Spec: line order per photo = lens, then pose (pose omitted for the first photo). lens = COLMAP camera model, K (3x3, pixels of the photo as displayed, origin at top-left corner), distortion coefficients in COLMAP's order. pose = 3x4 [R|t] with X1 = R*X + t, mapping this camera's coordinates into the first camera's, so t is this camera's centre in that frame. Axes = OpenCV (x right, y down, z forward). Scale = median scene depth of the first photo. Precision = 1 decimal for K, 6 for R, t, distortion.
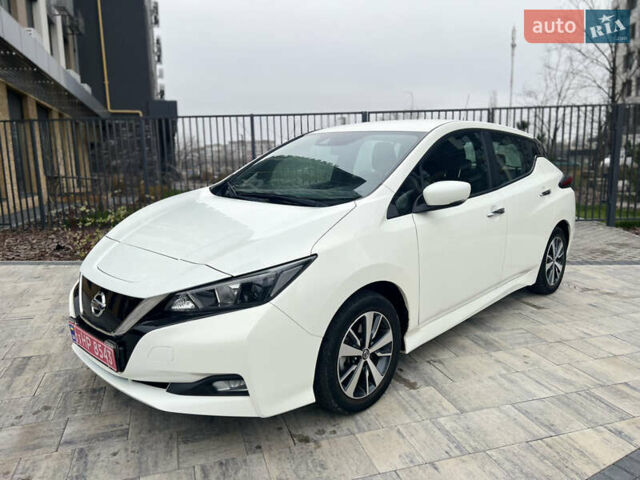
lens RADIAL K [[477.5, 0, 320.0], [0, 477.5, 240.0], [0, 0, 1]] dist [0.065137, -0.070420]
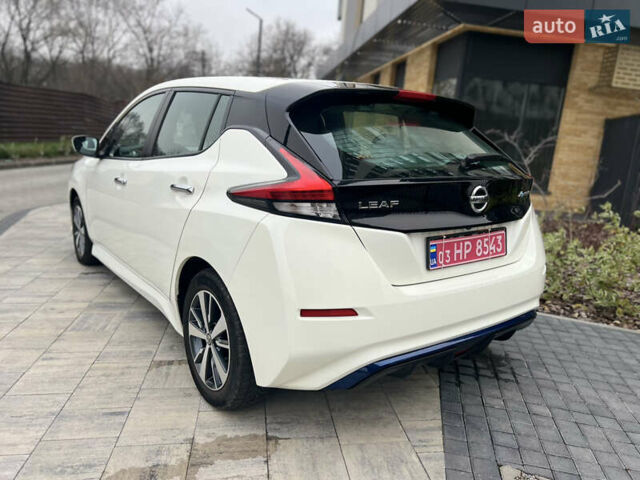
lens RADIAL K [[477.5, 0, 320.0], [0, 477.5, 240.0], [0, 0, 1]] dist [0.065137, -0.070420]
pose [[-0.163524, 0.207060, -0.964565, 1.567147], [-0.232316, 0.942148, 0.241632, -0.336386], [0.958796, 0.263597, -0.105961, 1.931729]]
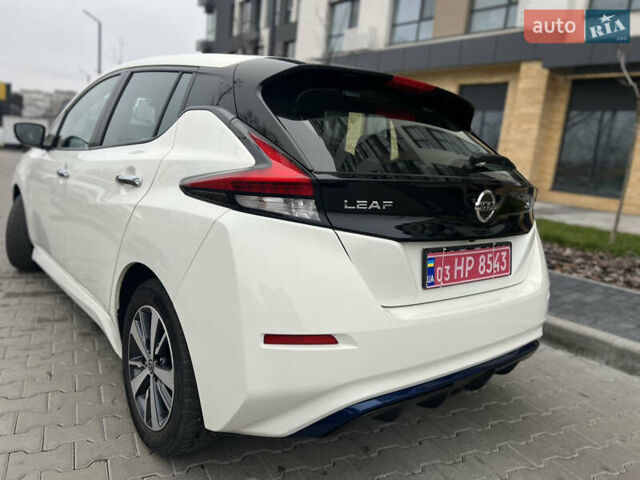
lens RADIAL K [[477.5, 0, 320.0], [0, 477.5, 240.0], [0, 0, 1]] dist [0.065137, -0.070420]
pose [[-0.116195, 0.167278, -0.979039, 1.434589], [-0.281444, 0.939768, 0.193971, -0.291592], [0.952517, 0.298083, -0.062117, 1.919717]]
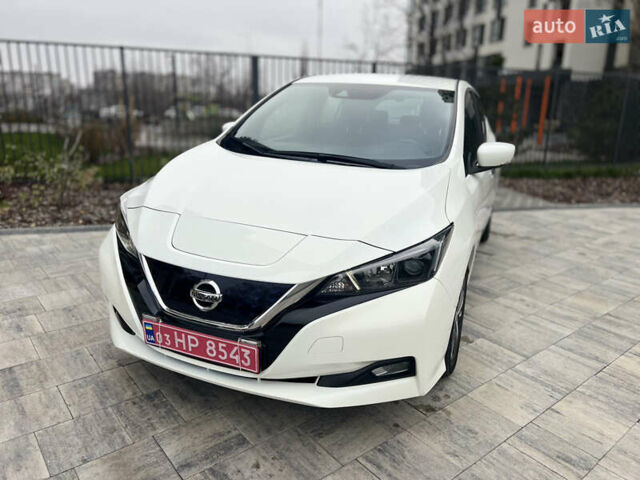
lens RADIAL K [[478.9, 0, 321.2], [0, 478.9, 241.0], [0, 0, 1]] dist [0.059997, -0.063928]
pose [[0.927840, -0.058962, 0.368289, -0.509845], [0.018509, 0.993488, 0.112425, -0.039065], [-0.372519, -0.097496, 0.922889, 0.174332]]
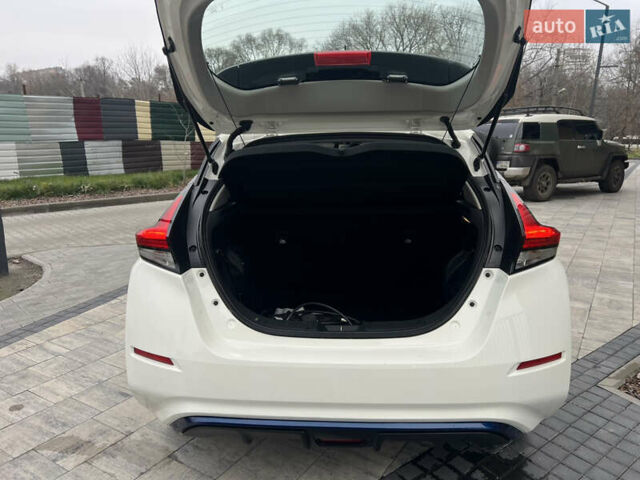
lens RADIAL K [[472.0, 0, 321.3], [0, 472.0, 239.0], [0, 0, 1]] dist [0.071394, -0.080876]
pose [[-0.761335, 0.153033, -0.630039, 1.176481], [-0.104749, 0.929947, 0.352457, -0.513928], [0.639841, 0.334334, -0.691972, 2.479167]]
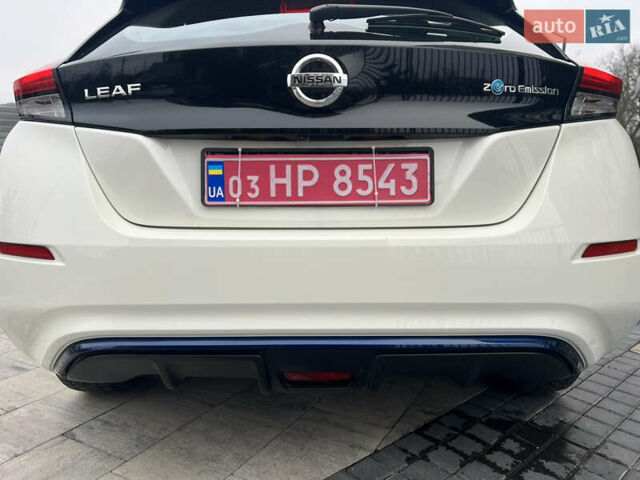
lens RADIAL K [[472.0, 0, 321.3], [0, 472.0, 239.0], [0, 0, 1]] dist [0.071394, -0.080876]
pose [[-0.716888, 0.096011, -0.690546, 1.061373], [-0.129775, 0.954786, 0.267475, -0.251947], [0.685004, 0.281365, -0.672015, 2.385003]]
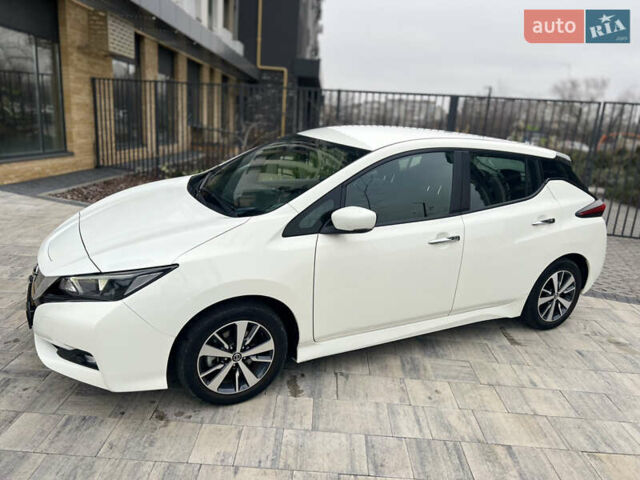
lens RADIAL K [[477.5, 0, 320.0], [0, 477.5, 240.0], [0, 0, 1]] dist [0.065137, -0.070420]
pose [[0.946153, 0.158394, -0.282322, 0.519667], [-0.134797, 0.985685, 0.101262, -0.156640], [0.294320, -0.057753, 0.953960, 0.018029]]
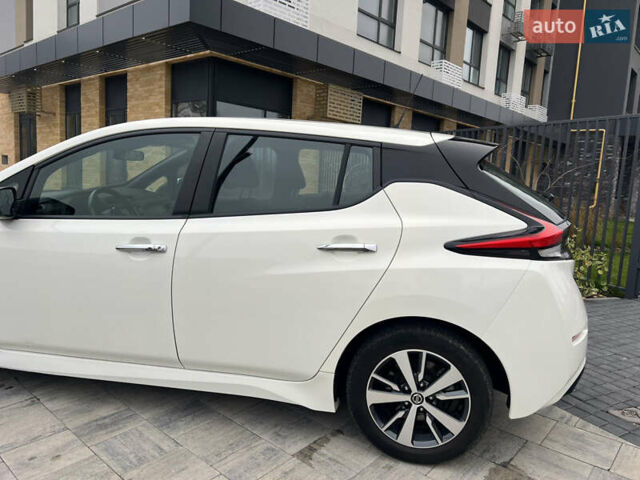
lens RADIAL K [[477.5, 0, 320.0], [0, 477.5, 240.0], [0, 0, 1]] dist [0.065137, -0.070420]
pose [[0.518513, 0.157463, -0.840446, 1.382886], [-0.195275, 0.978730, 0.062897, -0.207157], [0.832473, 0.131506, 0.538233, 1.092378]]
